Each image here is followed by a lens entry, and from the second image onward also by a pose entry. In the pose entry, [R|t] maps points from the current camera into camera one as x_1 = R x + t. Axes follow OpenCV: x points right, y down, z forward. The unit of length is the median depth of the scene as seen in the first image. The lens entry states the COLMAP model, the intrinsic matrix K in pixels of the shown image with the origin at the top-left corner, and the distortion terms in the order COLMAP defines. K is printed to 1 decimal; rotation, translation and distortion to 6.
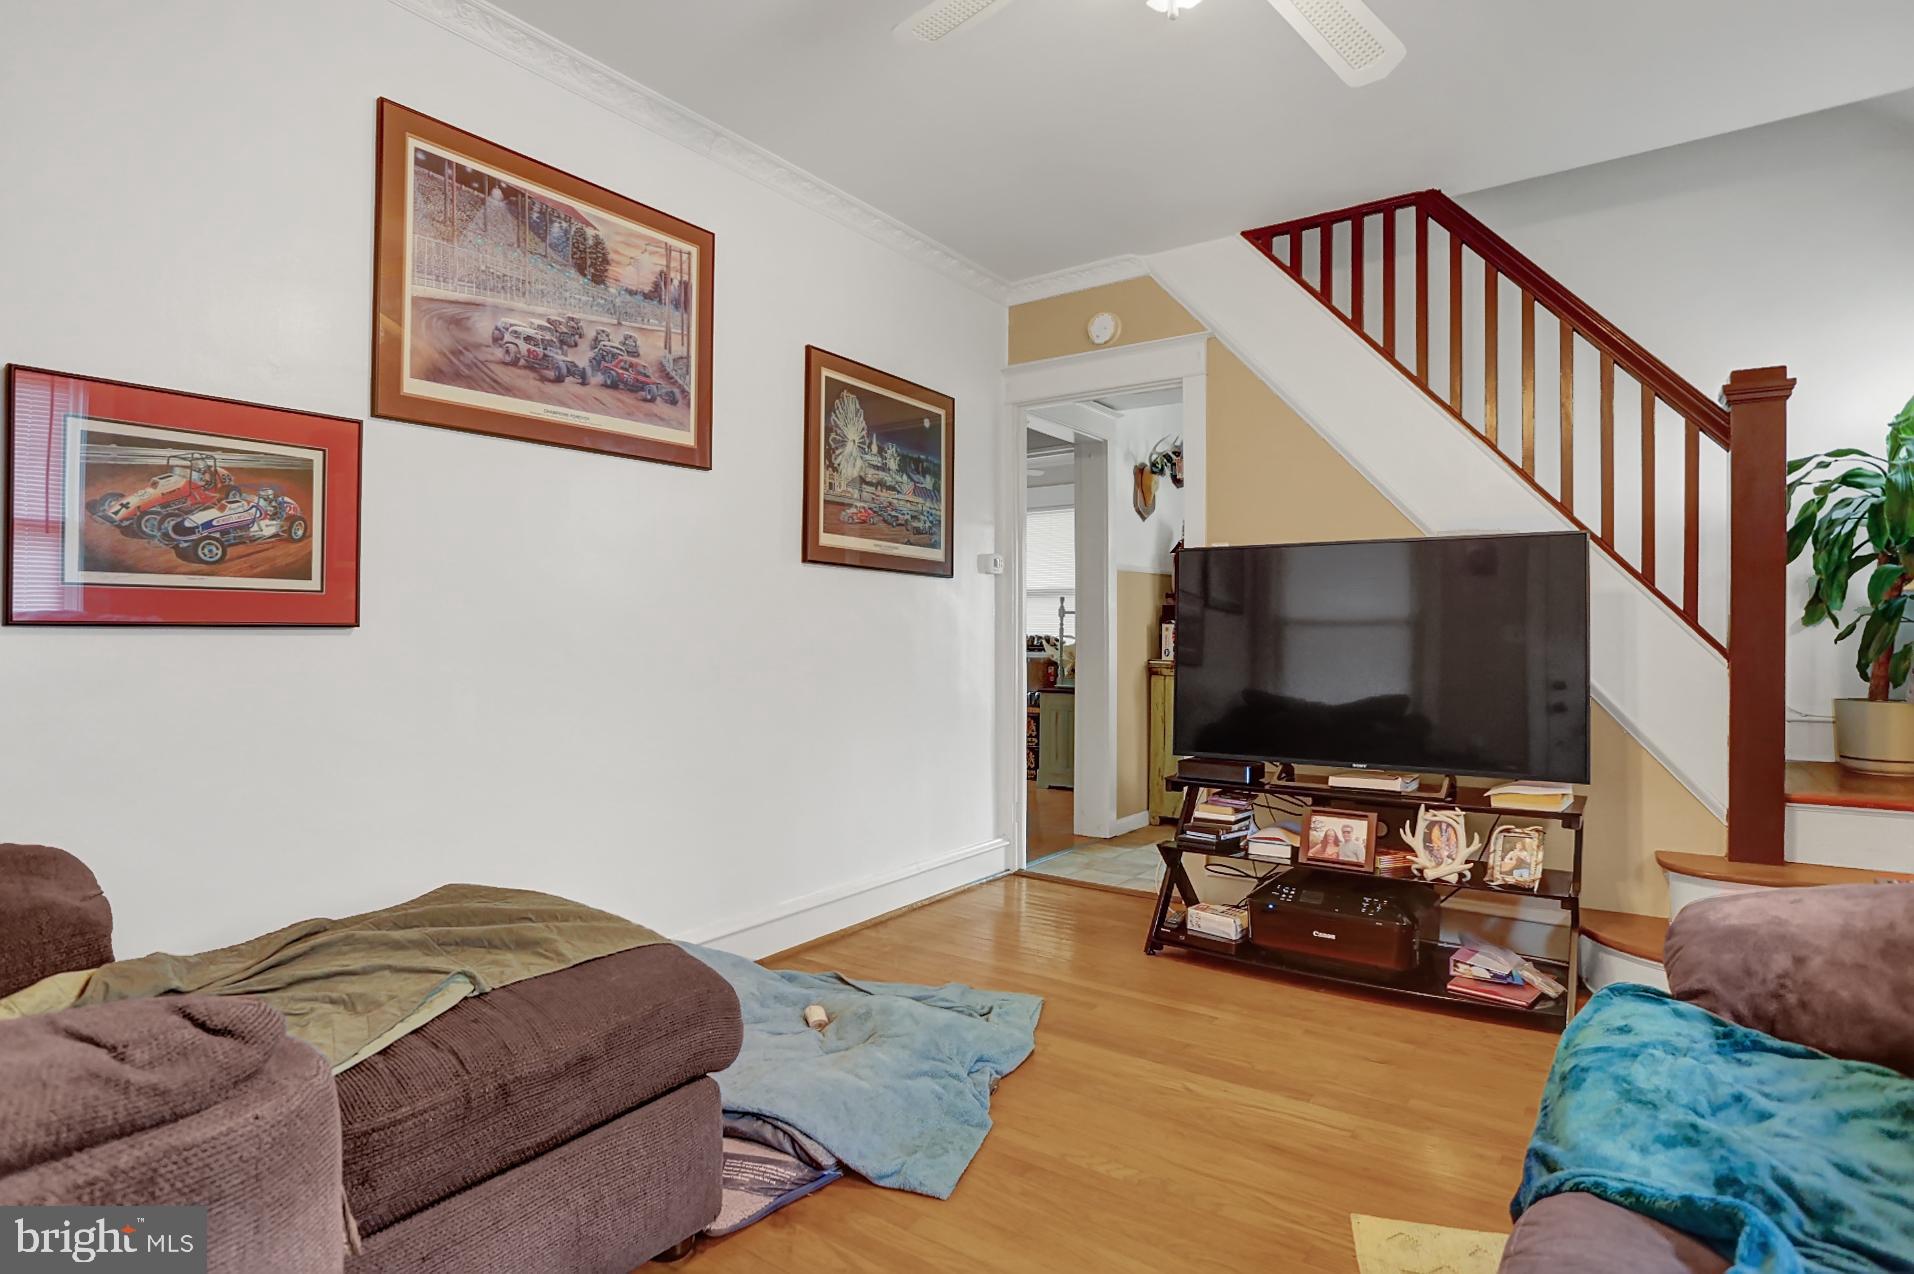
lens RADIAL K [[1005.7, 0, 965.8], [0, 1005.7, 632.8], [0, 0, 1]] dist [-0.060542, 0.038213]
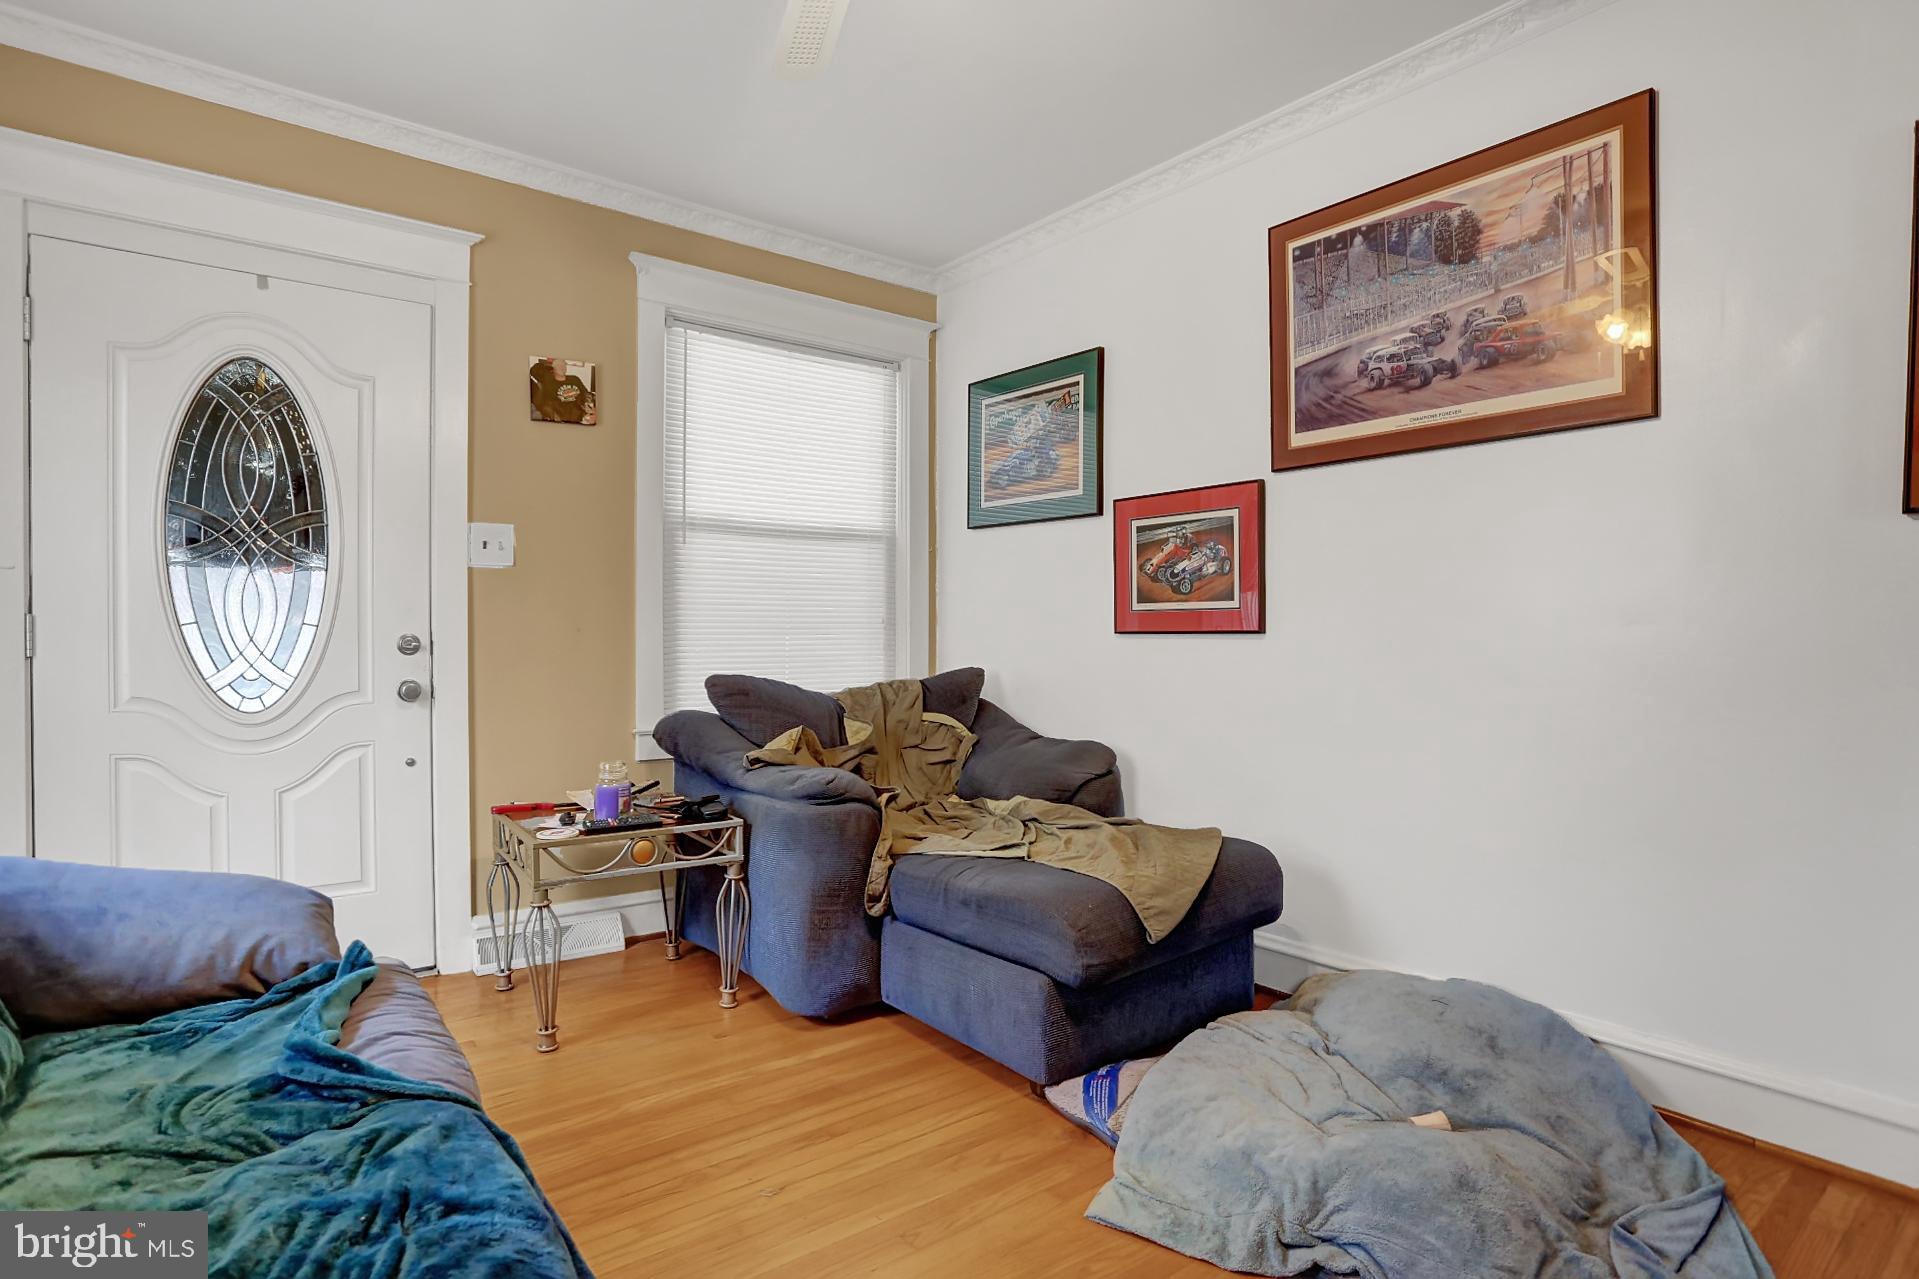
lens RADIAL K [[1008.3, 0, 968.3], [0, 1008.3, 635.3], [0, 0, 1]] dist [-0.060542, 0.038213]
pose [[-0.286605, 0.002406, -0.958046, 0.703209], [0.000417, 0.999997, 0.002387, -0.006281], [0.958049, 0.000285, -0.286605, 0.886372]]
